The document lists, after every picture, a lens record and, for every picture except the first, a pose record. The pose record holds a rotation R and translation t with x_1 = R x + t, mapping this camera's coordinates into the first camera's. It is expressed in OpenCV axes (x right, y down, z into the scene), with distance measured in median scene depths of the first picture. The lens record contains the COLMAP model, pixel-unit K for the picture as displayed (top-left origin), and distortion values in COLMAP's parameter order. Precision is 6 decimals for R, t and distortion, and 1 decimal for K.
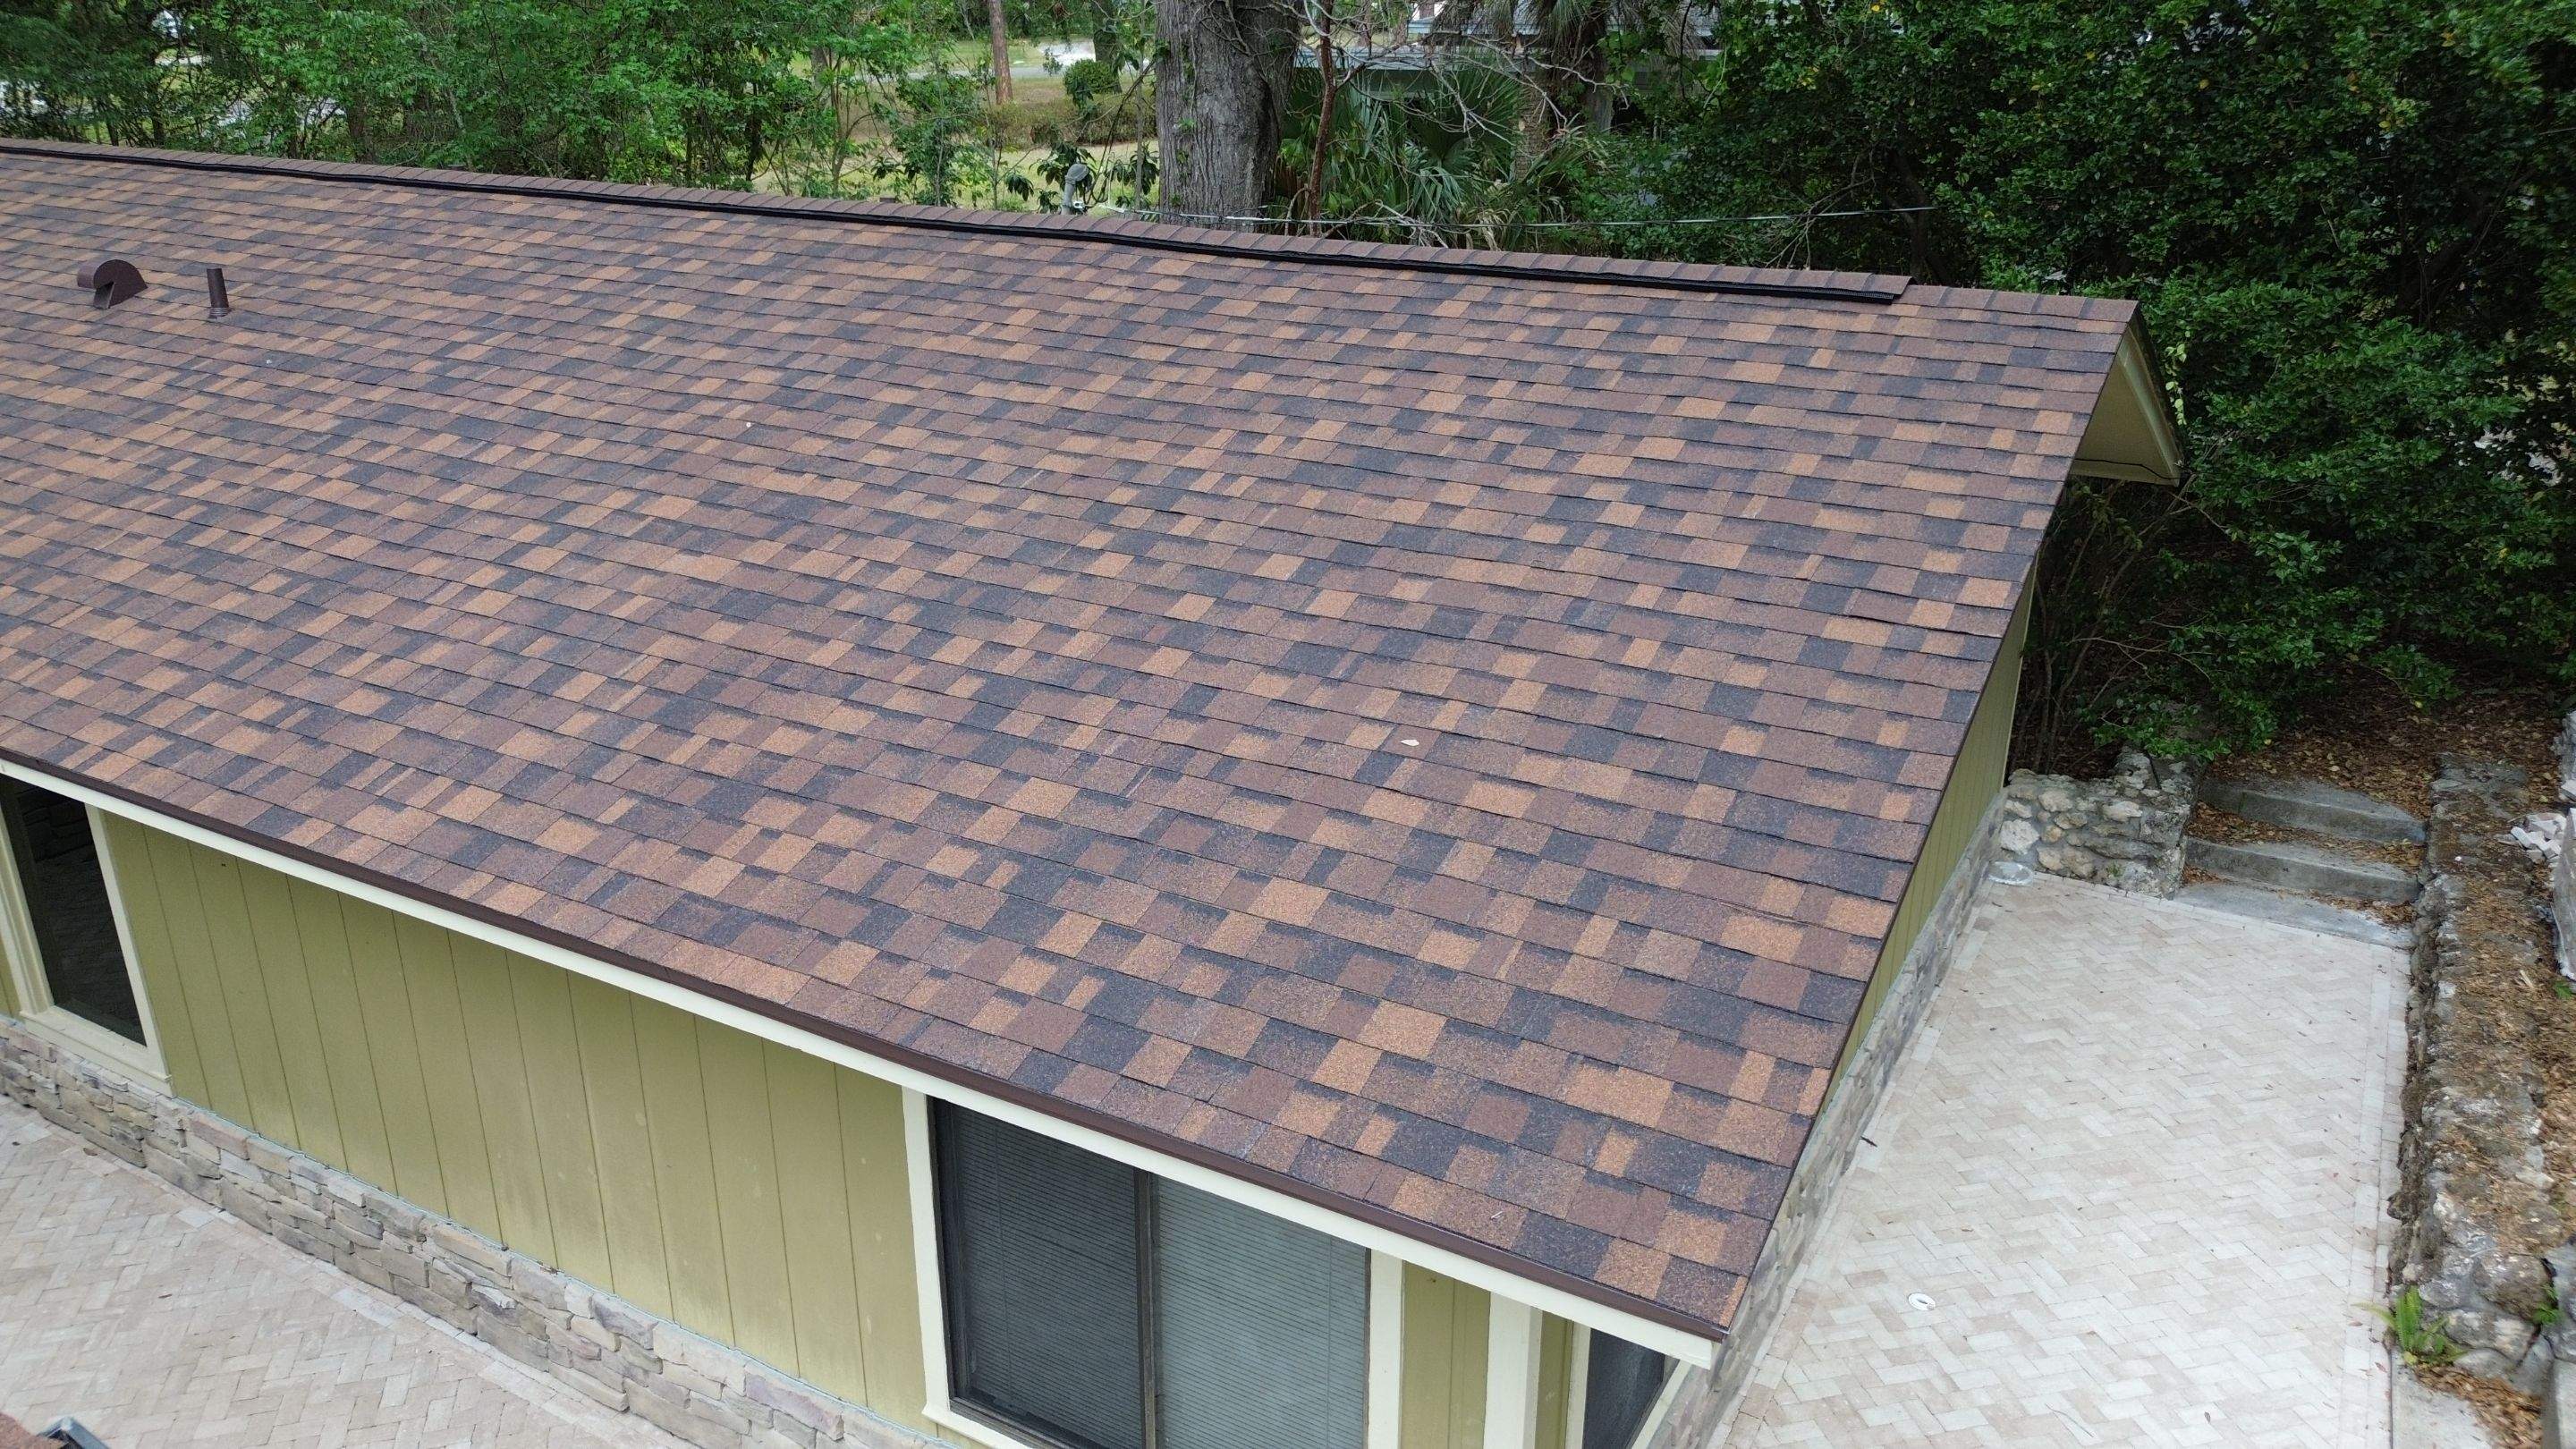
lens RADIAL K [[1830.7, 0, 1299.9], [0, 1830.7, 711.4], [0, 0, 1]] dist [0.089780, -0.108139]
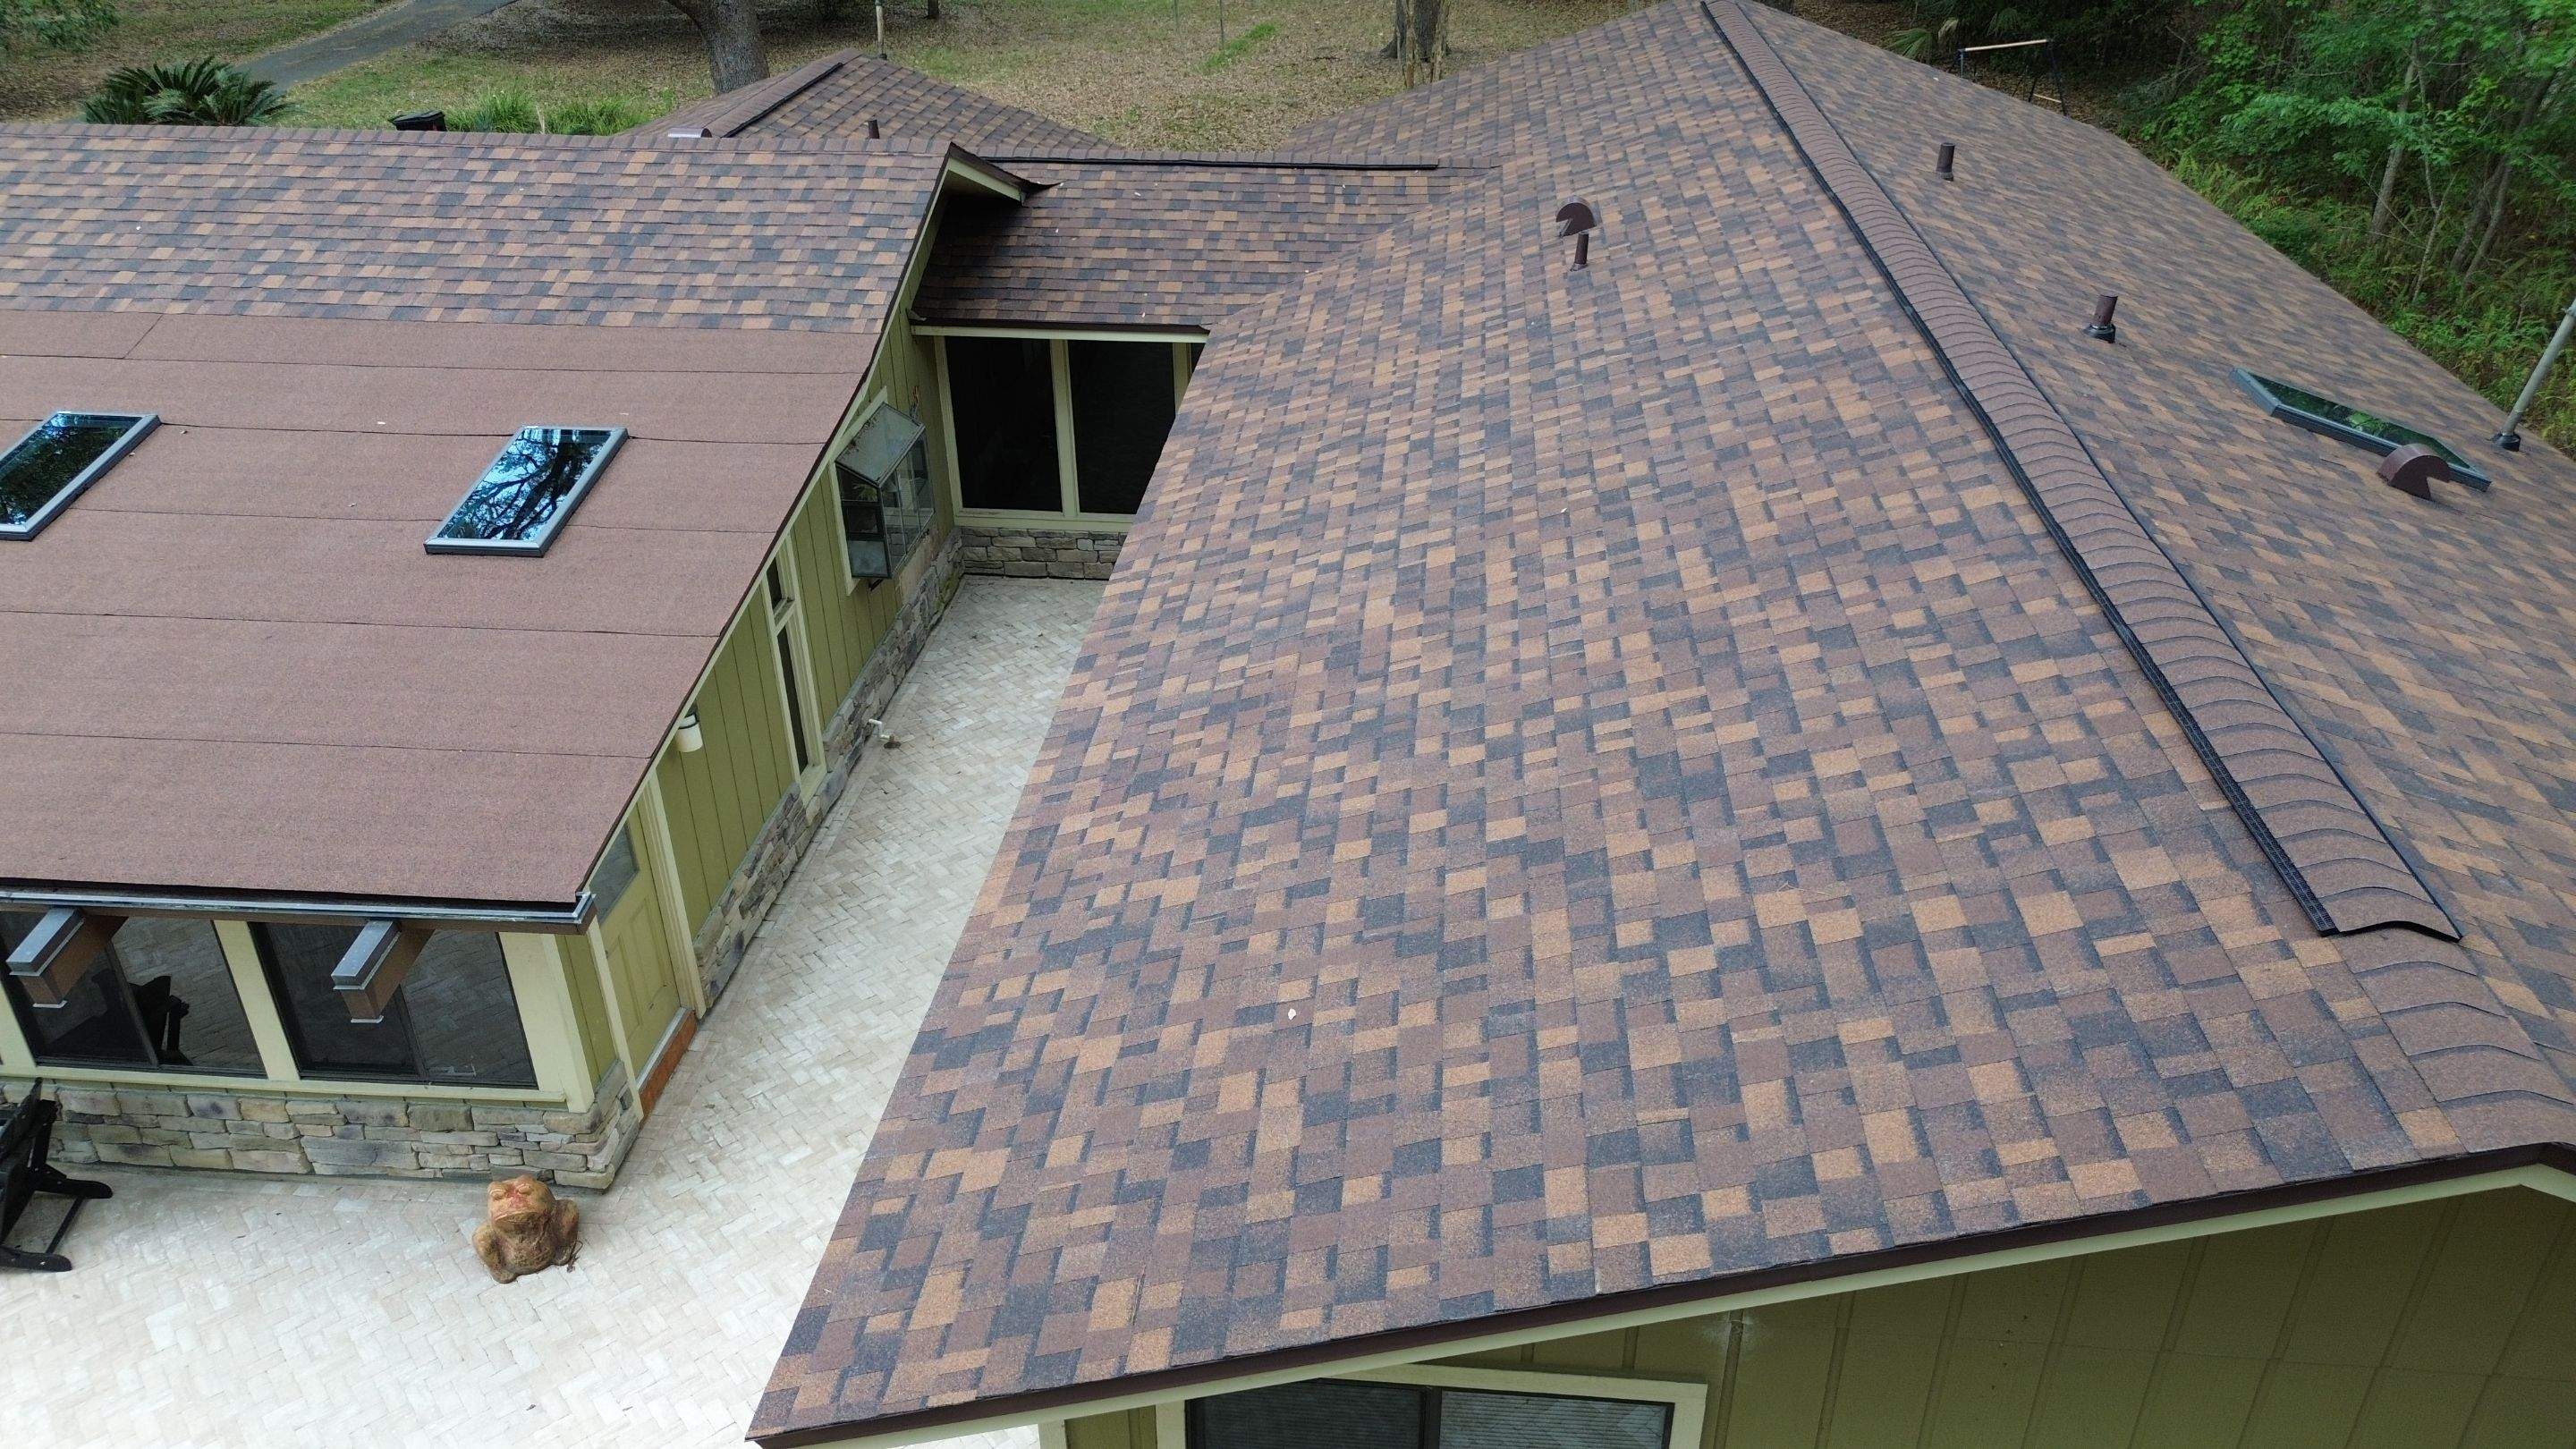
lens RADIAL K [[1830.7, 0, 1299.9], [0, 1830.7, 711.4], [0, 0, 1]] dist [0.089780, -0.108139]
pose [[0.418973, 0.436648, -0.796115, 0.782107], [-0.319499, 0.891604, 0.320878, -0.457158], [0.849930, 0.119919, 0.513067, 0.339811]]
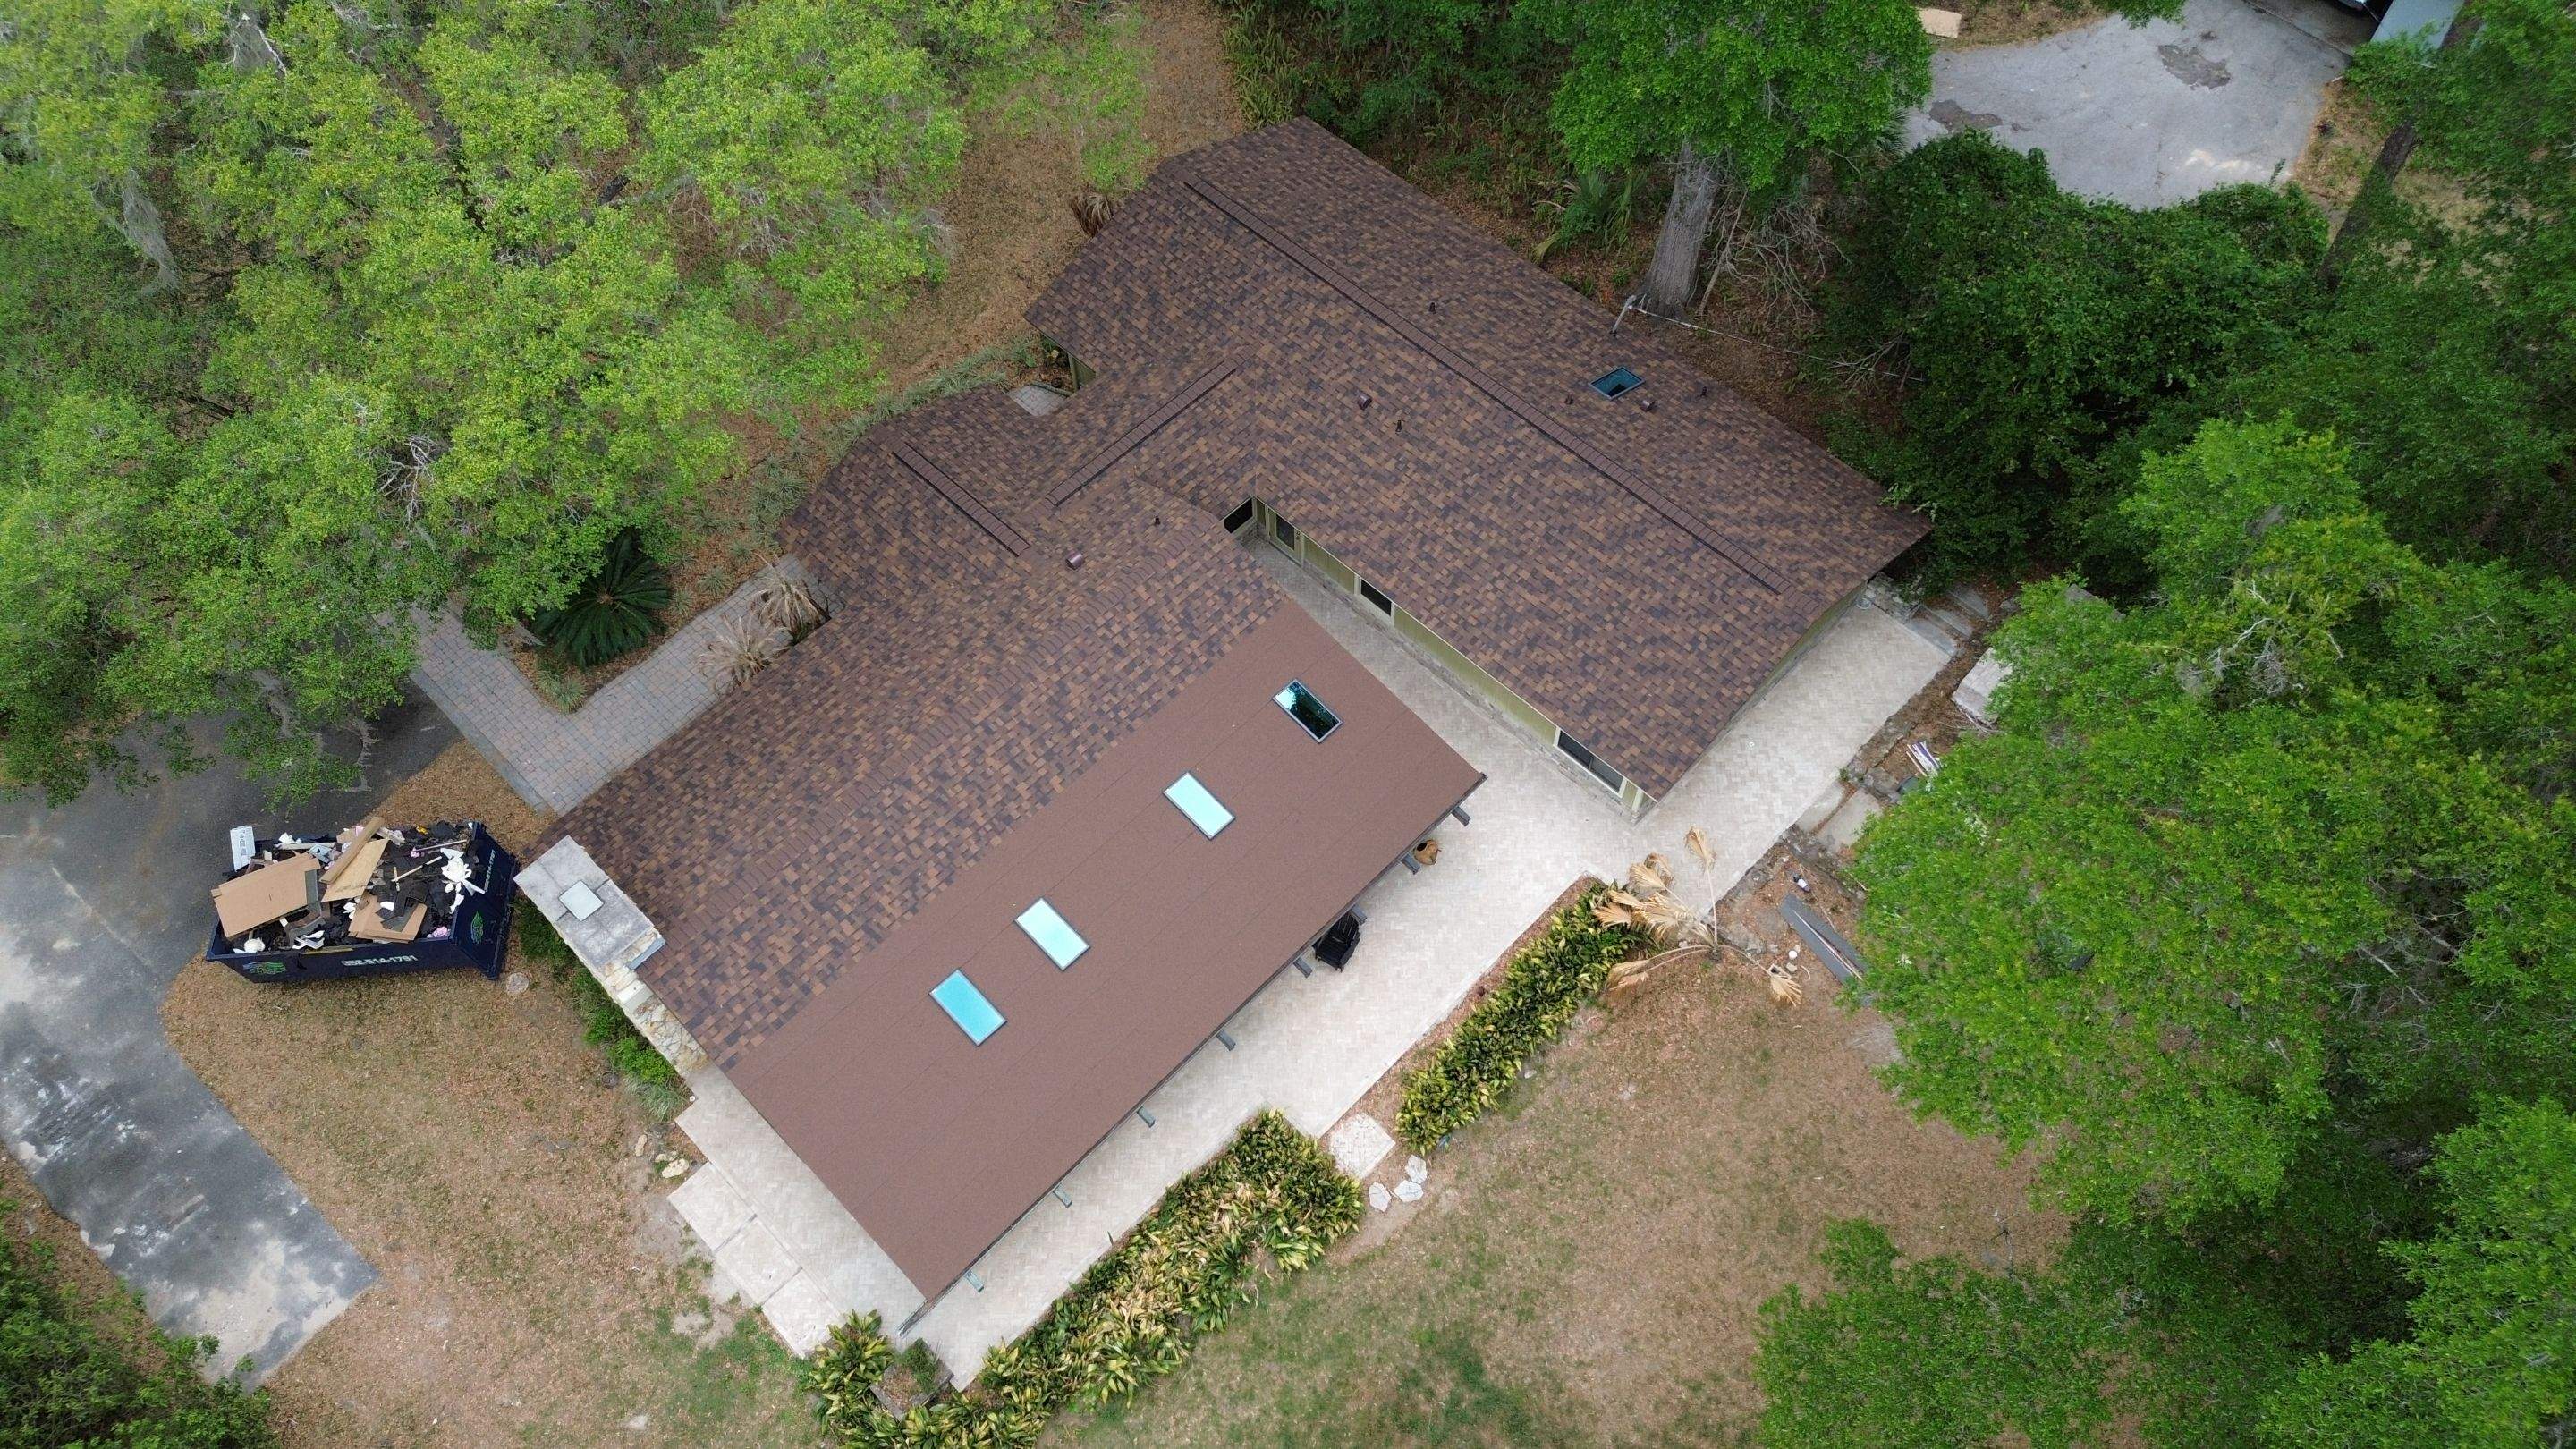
lens RADIAL K [[1812.7, 0, 1299.3], [0, 1812.7, 737.8], [0, 0, 1]] dist [0.106648, -0.151206]
pose [[0.967436, 0.206161, -0.146852, -0.140223], [-0.075062, 0.787749, 0.611406, -3.187540], [0.241731, -0.580473, 0.777572, -3.766941]]
